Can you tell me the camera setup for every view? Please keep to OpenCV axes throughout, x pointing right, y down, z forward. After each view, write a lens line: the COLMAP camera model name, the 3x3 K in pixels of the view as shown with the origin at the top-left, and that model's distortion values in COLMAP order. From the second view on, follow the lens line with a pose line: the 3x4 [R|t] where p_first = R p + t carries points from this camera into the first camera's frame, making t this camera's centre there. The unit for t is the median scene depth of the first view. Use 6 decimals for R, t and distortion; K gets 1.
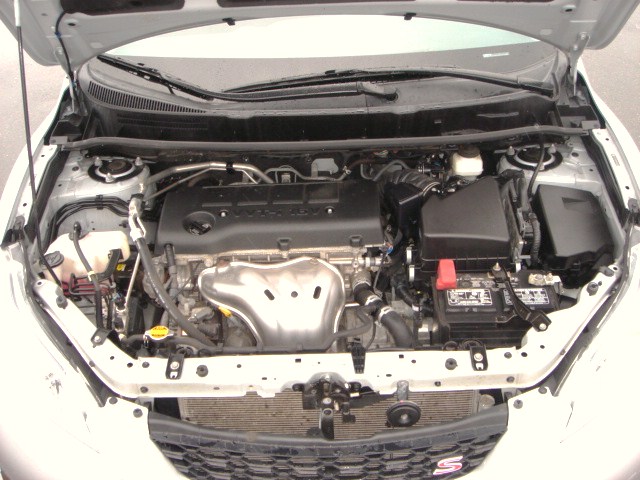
lens RADIAL K [[724.5, 0, 320.6], [0, 724.5, 240.8], [0, 0, 1]] dist [-0.135614, 0.000000]
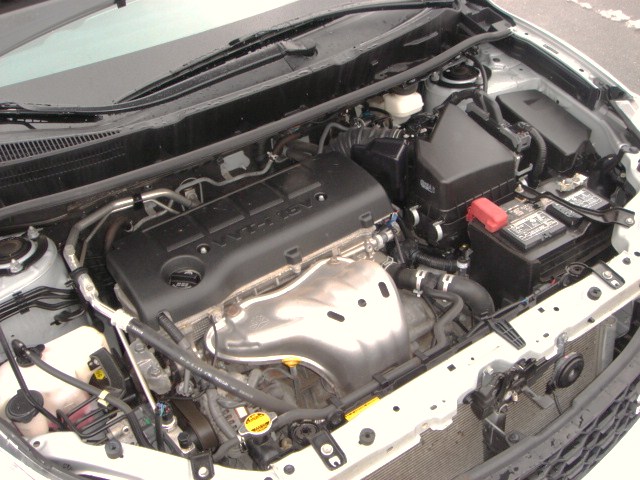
lens RADIAL K [[724.5, 0, 316.0], [0, 724.5, 240.7], [0, 0, 1]] dist [-0.135614, 0.000000]
pose [[0.836180, -0.359881, 0.413870, -0.342513], [0.362622, 0.928906, 0.075094, -0.059381], [-0.411471, 0.087286, 0.907233, 0.274125]]
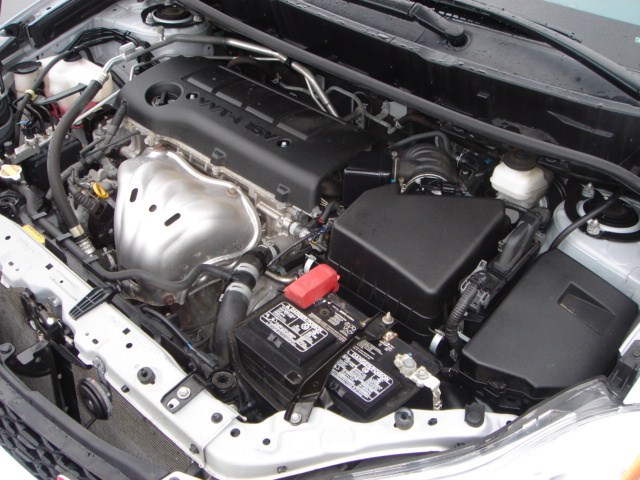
lens RADIAL K [[724.5, 0, 319.5], [0, 724.5, 241.9], [0, 0, 1]] dist [-0.135614, 0.000000]
pose [[0.732895, 0.471681, -0.490288, 0.454393], [-0.431678, 0.879406, 0.200747, -0.118470], [0.525851, 0.064520, 0.848126, 0.388886]]
